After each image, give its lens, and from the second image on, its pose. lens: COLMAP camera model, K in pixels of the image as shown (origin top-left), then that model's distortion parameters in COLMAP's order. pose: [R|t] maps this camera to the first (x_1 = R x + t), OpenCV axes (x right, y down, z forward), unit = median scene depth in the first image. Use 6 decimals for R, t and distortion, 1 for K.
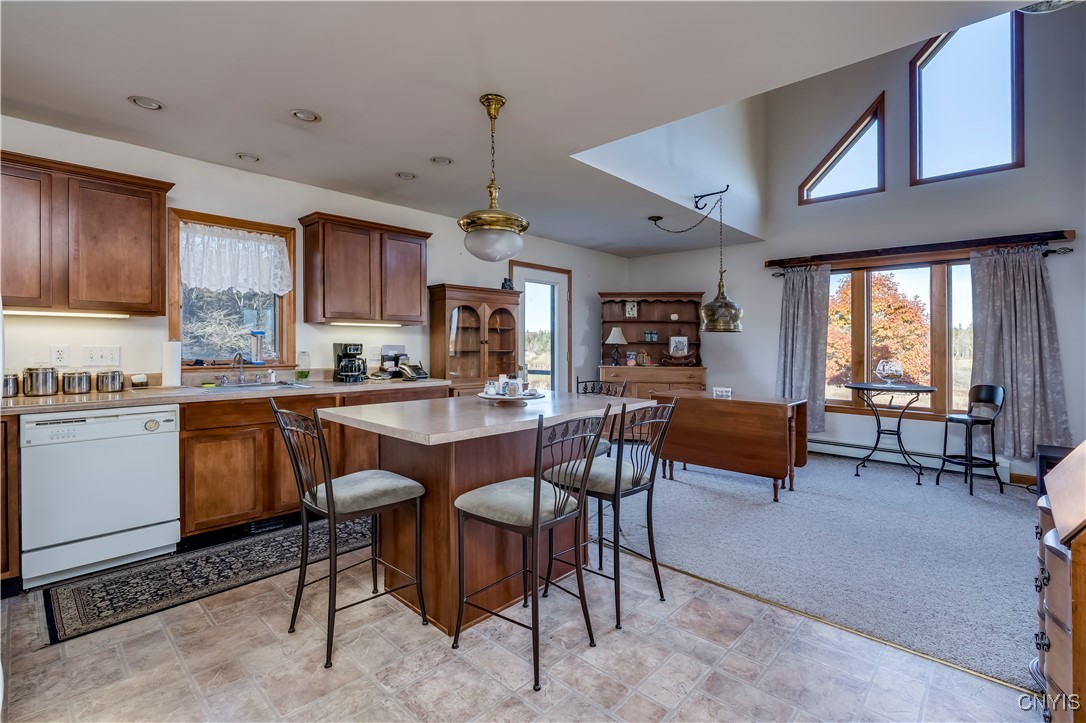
lens RADIAL K [[497.9, 0, 541.8], [0, 497.9, 344.4], [0, 0, 1]] dist [-0.004416, -0.000542]
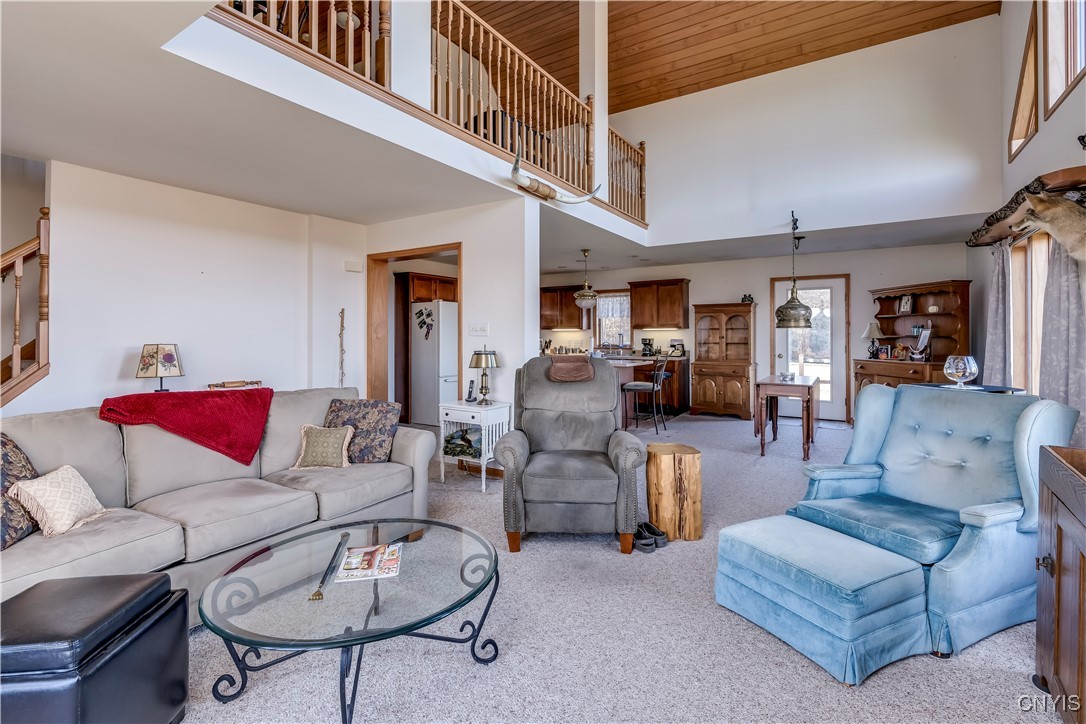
lens RADIAL K [[481.5, 0, 544.6], [0, 481.5, 336.1], [0, 0, 1]] dist [-0.000021, 0.000079]
pose [[0.199231, -0.009822, -0.979903, 1.651060], [-0.004769, 0.999928, -0.010992, 0.014251], [0.979941, 0.006863, 0.199170, 0.173906]]
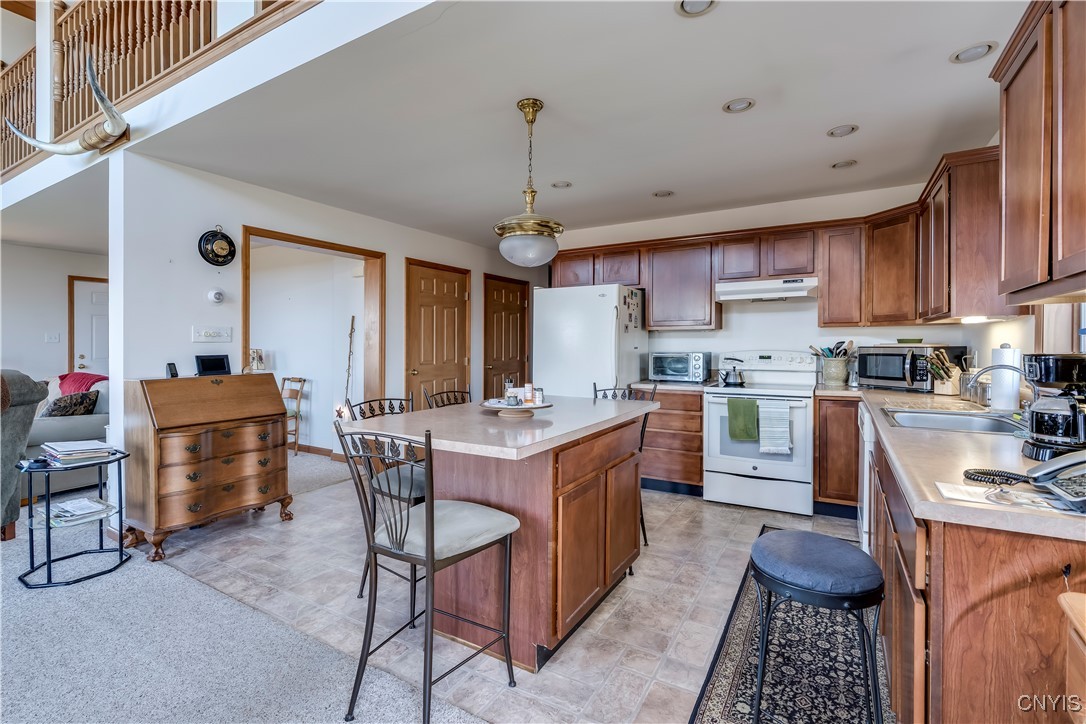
lens RADIAL K [[497.9, 0, 541.8], [0, 497.9, 344.9], [0, 0, 1]] dist [-0.004416, -0.000542]
pose [[-0.976086, -0.011938, -0.217057, -0.107922], [-0.013600, 0.999889, 0.006164, -0.012689], [0.216959, 0.008968, -0.976139, 1.488363]]
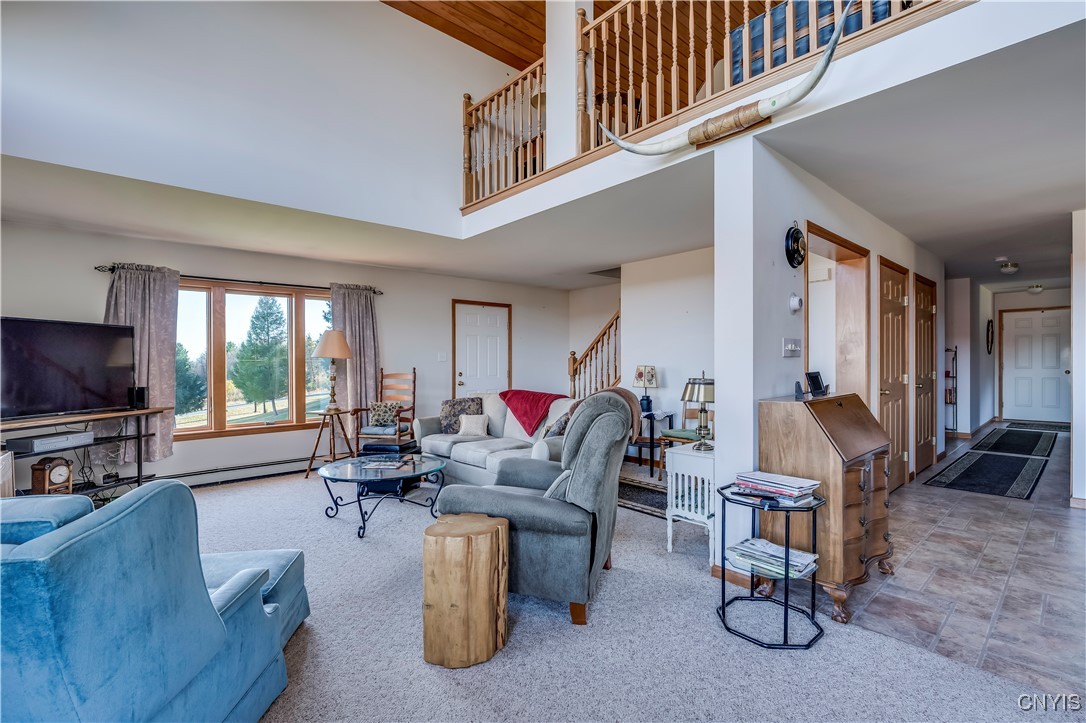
lens RADIAL K [[494.8, 0, 543.0], [0, 494.8, 361.5], [0, 0, 1]] dist [0.001019, 0.000480]
pose [[-0.996802, -0.002076, 0.079883, 0.623802], [-0.001271, 0.999948, 0.010129, -0.005414], [-0.079899, 0.009995, -0.996753, 1.276494]]
